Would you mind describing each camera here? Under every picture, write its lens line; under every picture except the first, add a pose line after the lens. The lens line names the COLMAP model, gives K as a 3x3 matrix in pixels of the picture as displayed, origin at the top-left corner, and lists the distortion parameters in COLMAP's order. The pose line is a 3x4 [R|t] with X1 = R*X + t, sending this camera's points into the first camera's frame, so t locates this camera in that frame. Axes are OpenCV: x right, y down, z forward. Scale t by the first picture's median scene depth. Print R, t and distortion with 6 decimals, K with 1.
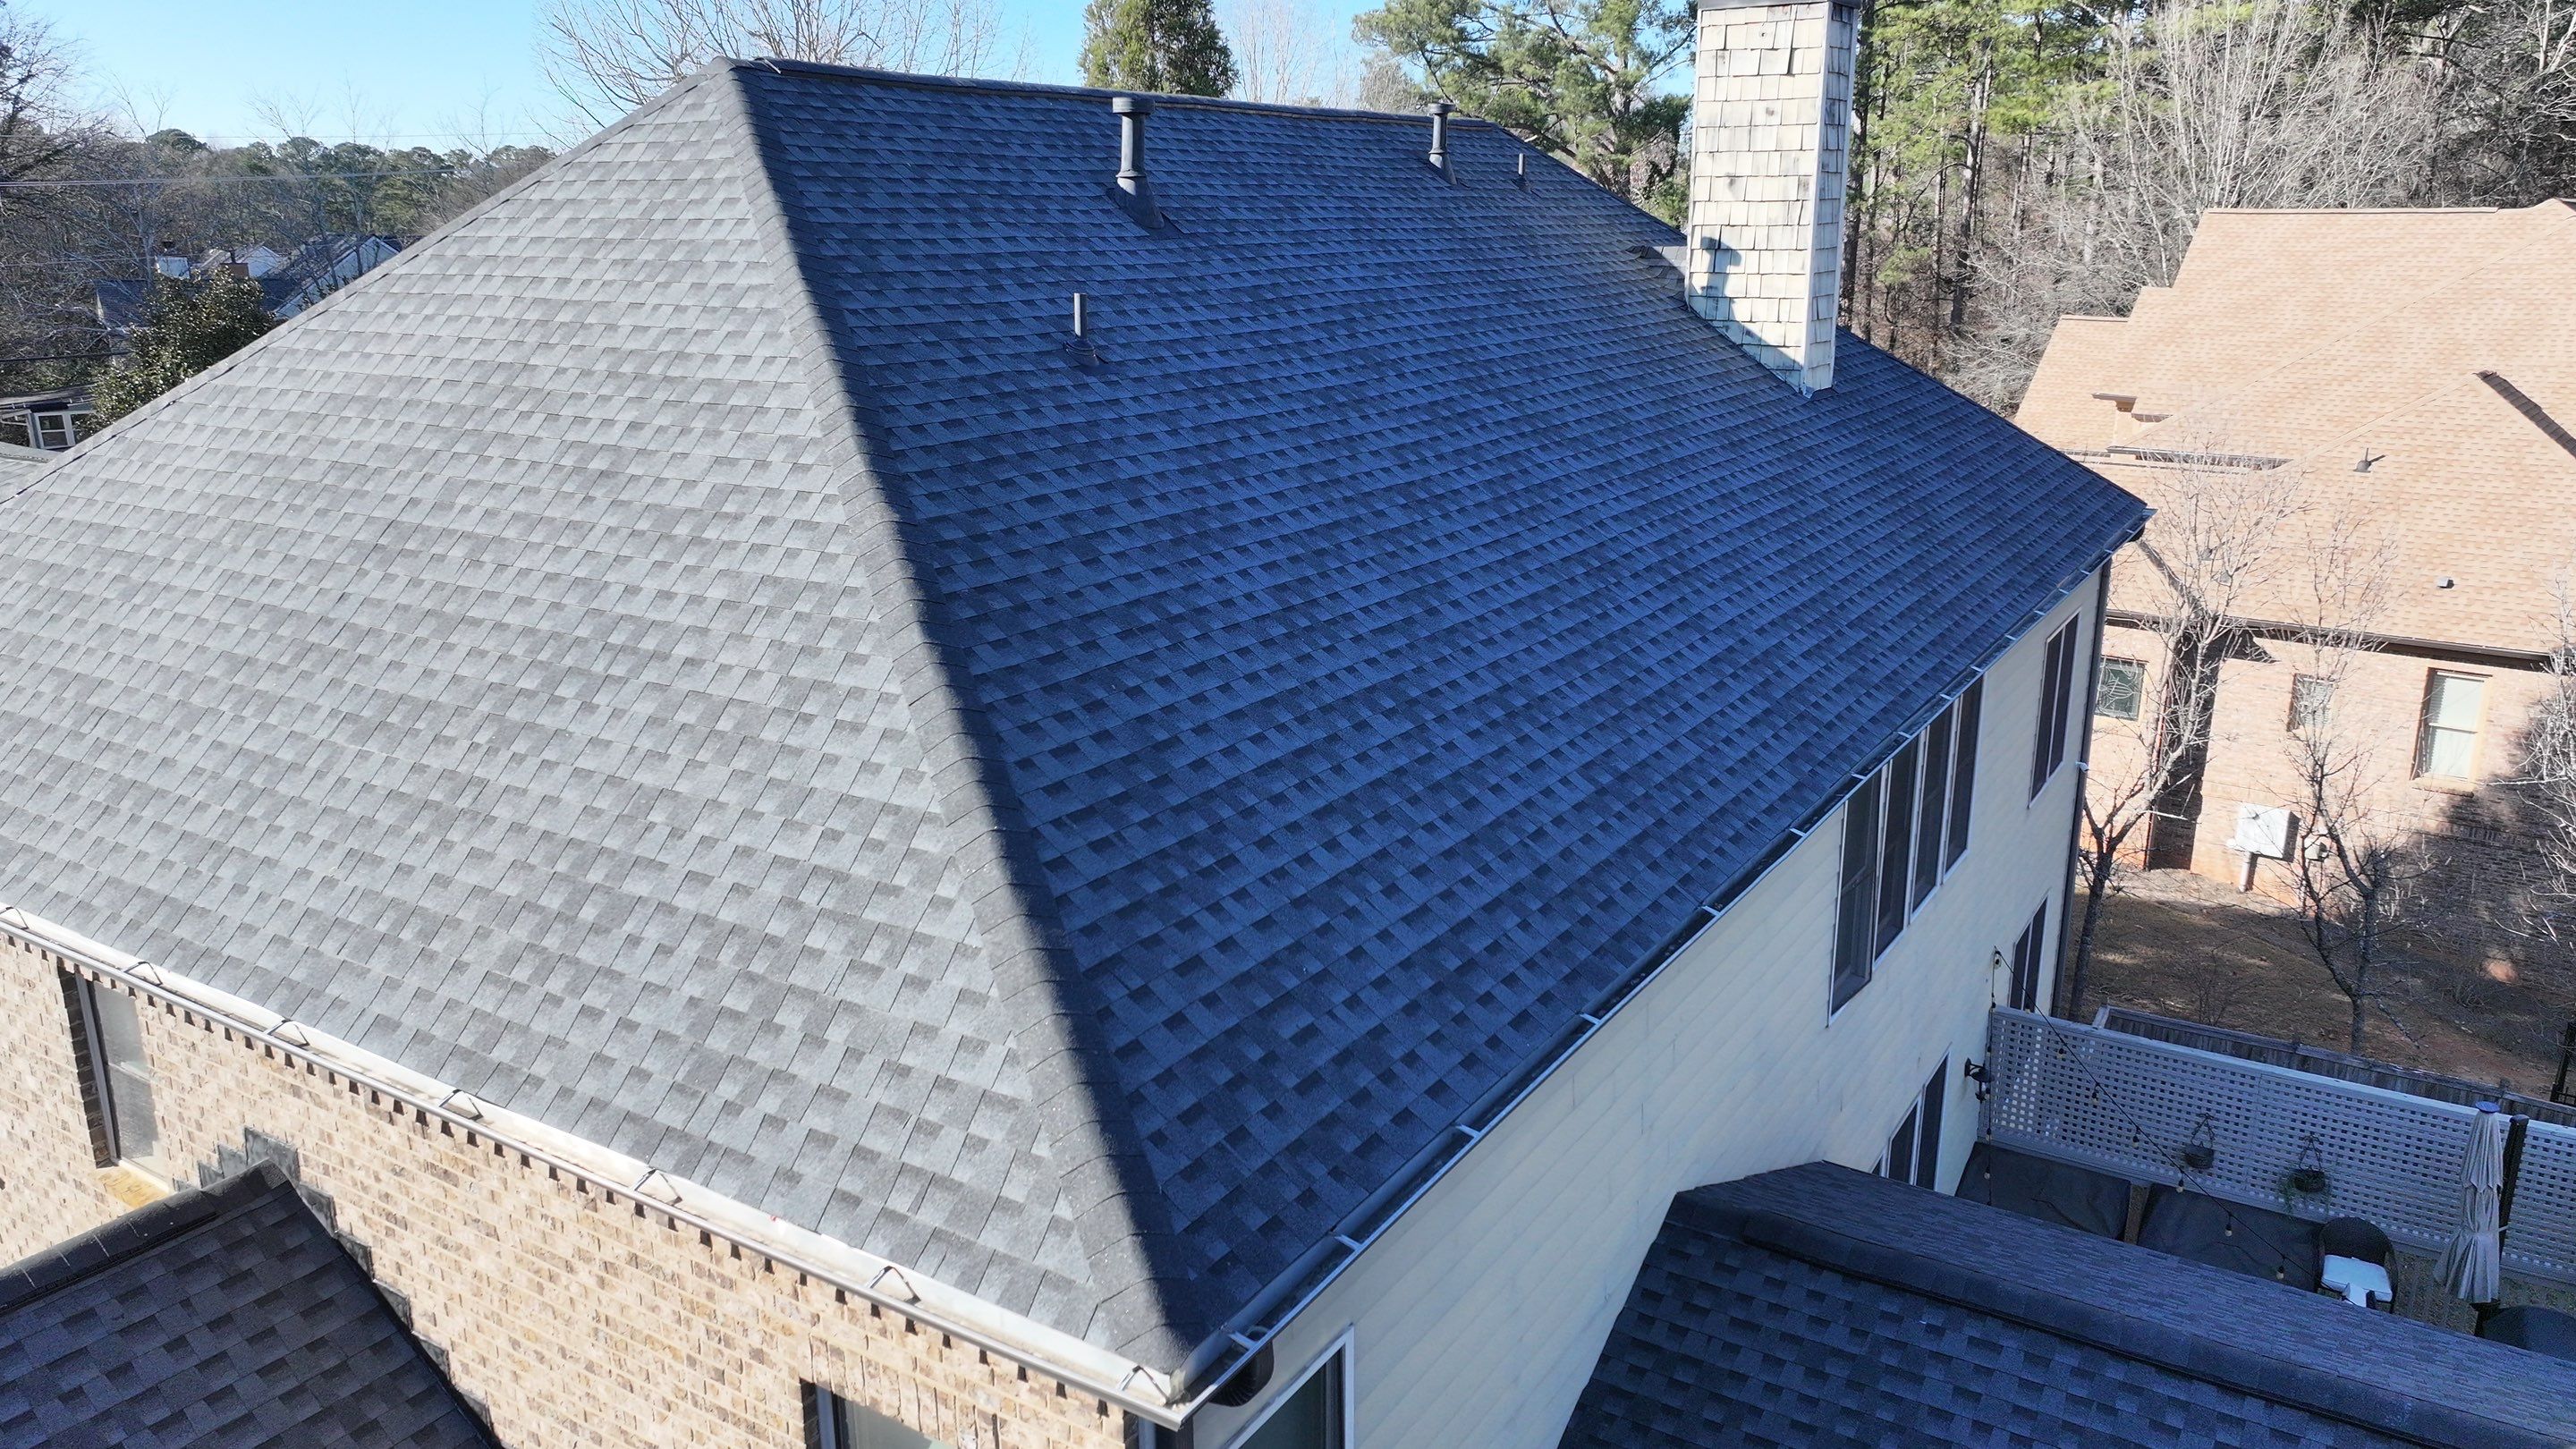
lens RADIAL K [[1806.7, 0, 1293.4], [0, 1806.7, 720.1], [0, 0, 1]] dist [0.005971, 0.012312]
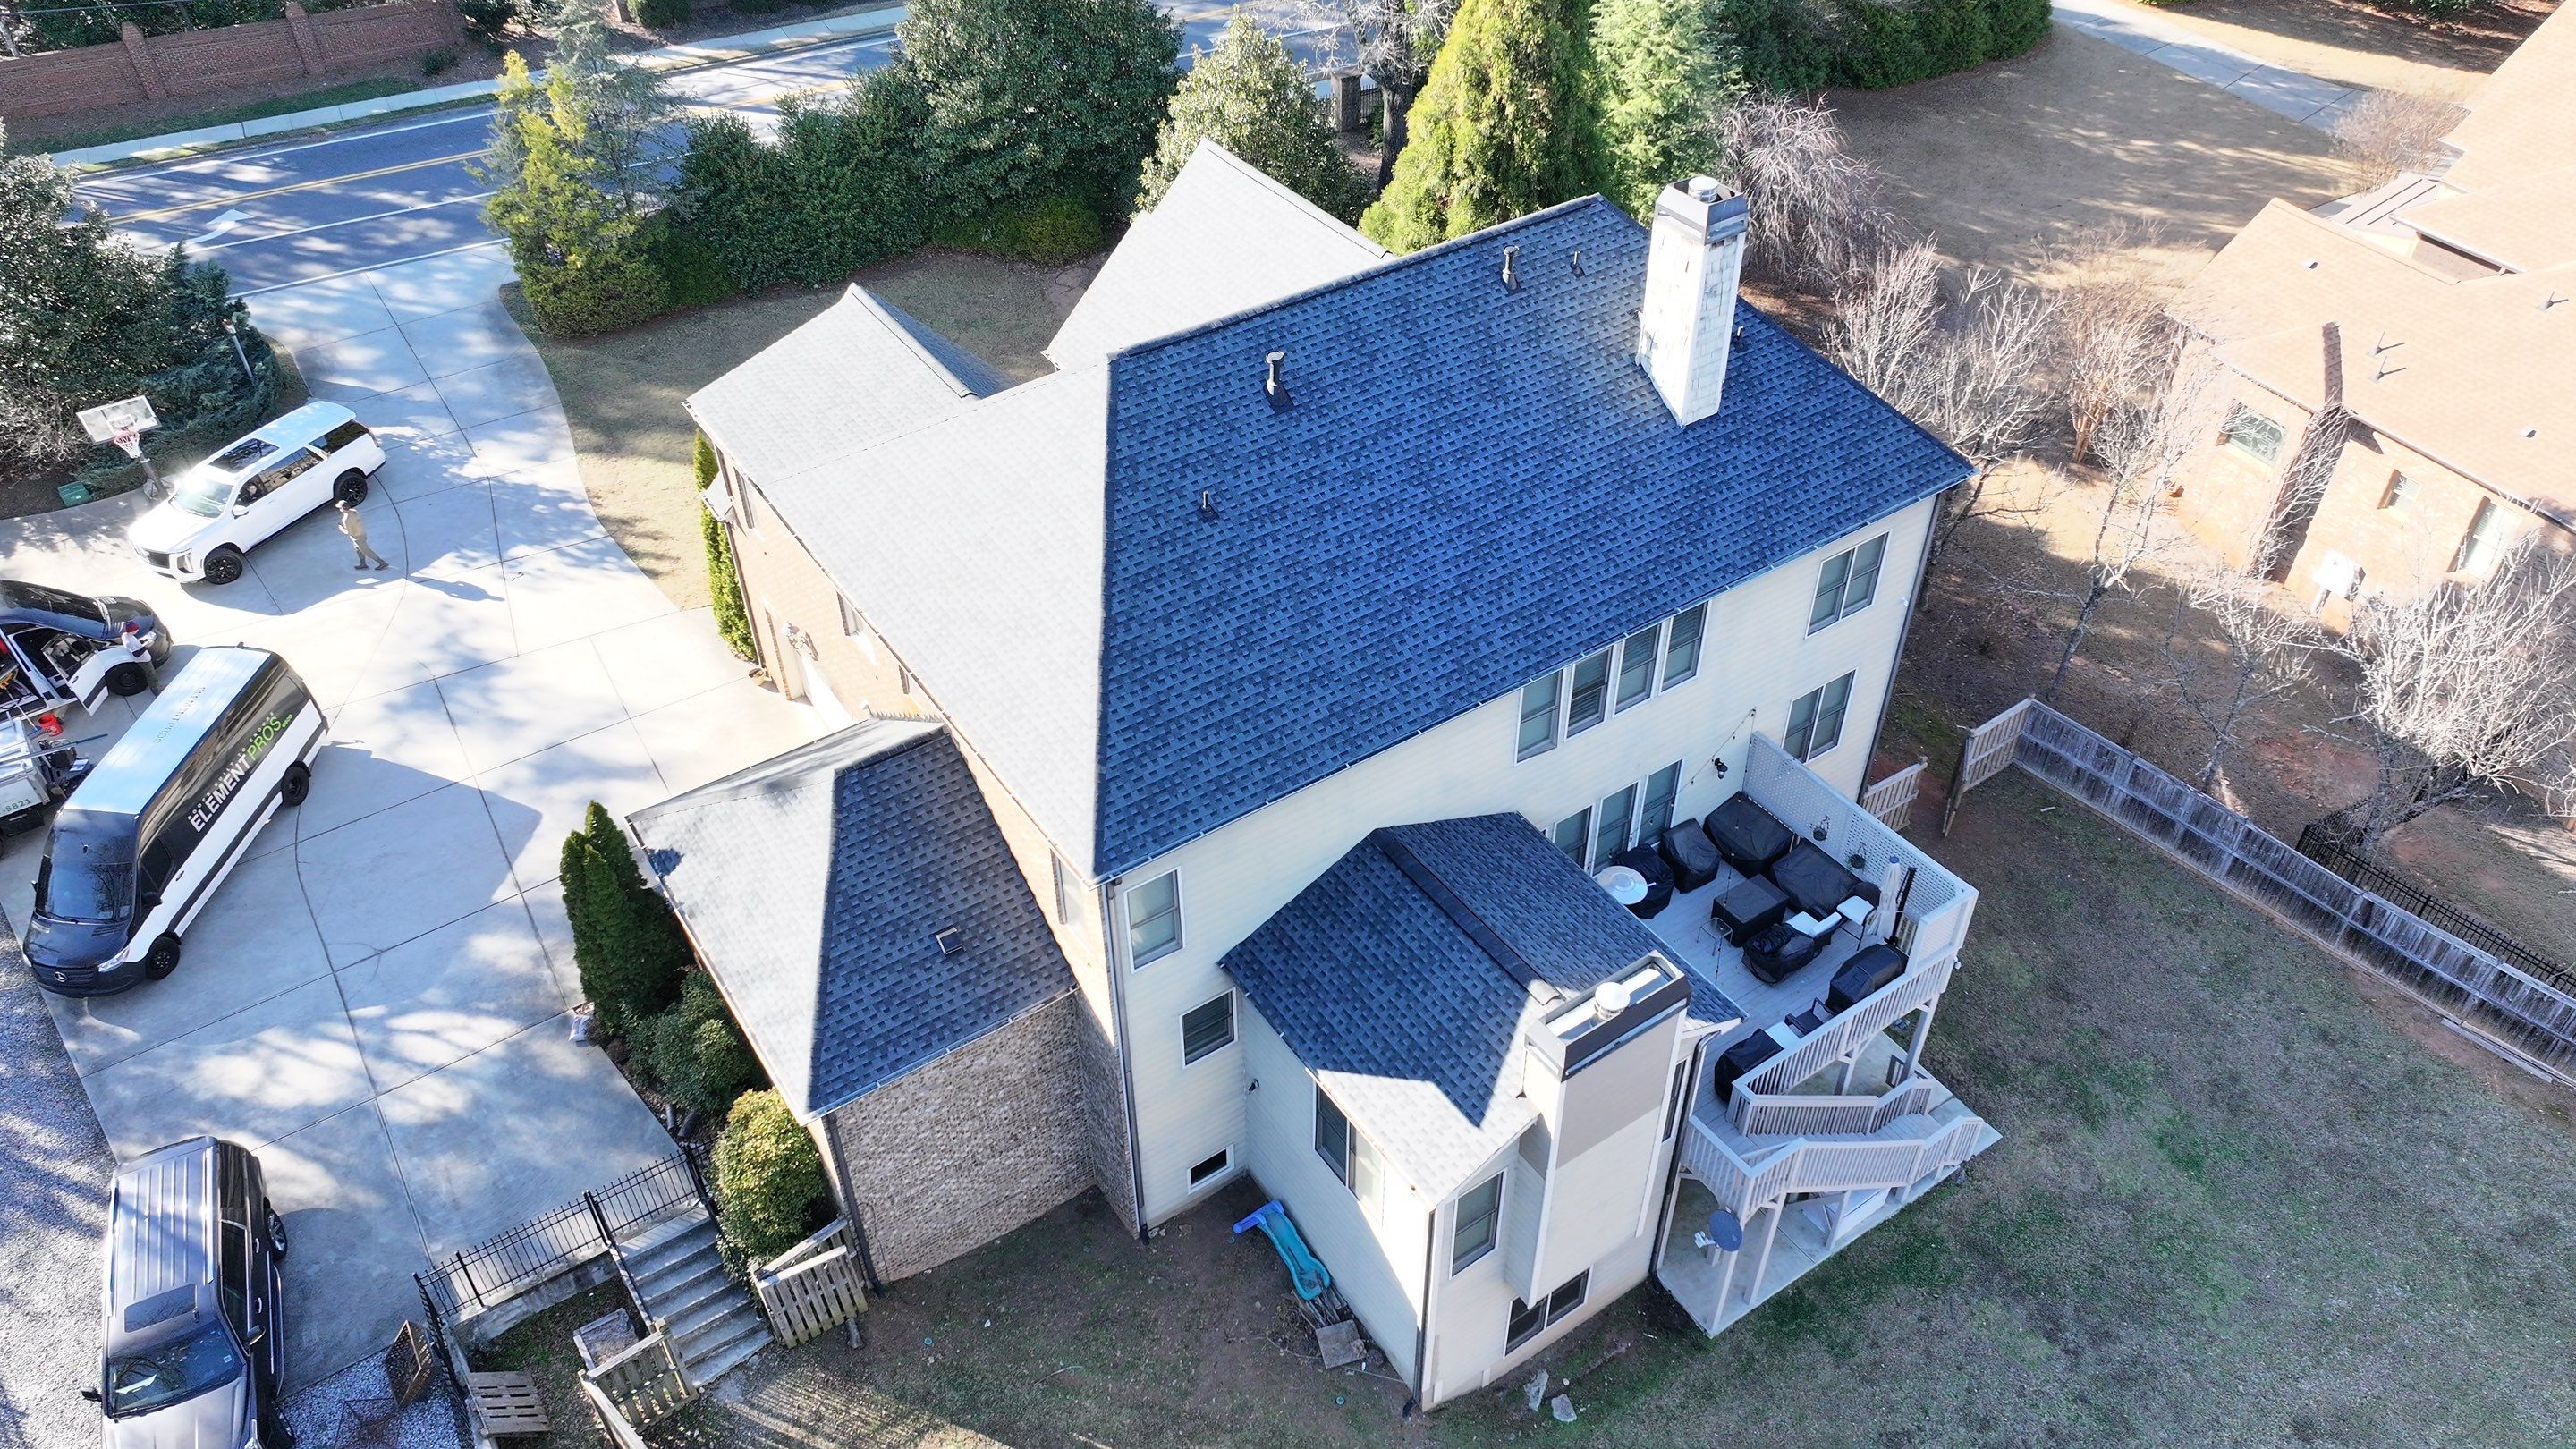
lens RADIAL K [[1806.7, 0, 1283.5], [0, 1806.7, 715.0], [0, 0, 1]] dist [0.005971, 0.012312]
pose [[0.917219, 0.251679, -0.308815, 1.057839], [-0.100731, 0.896497, 0.431447, -1.287645], [0.385438, -0.364624, 0.847636, -1.623022]]
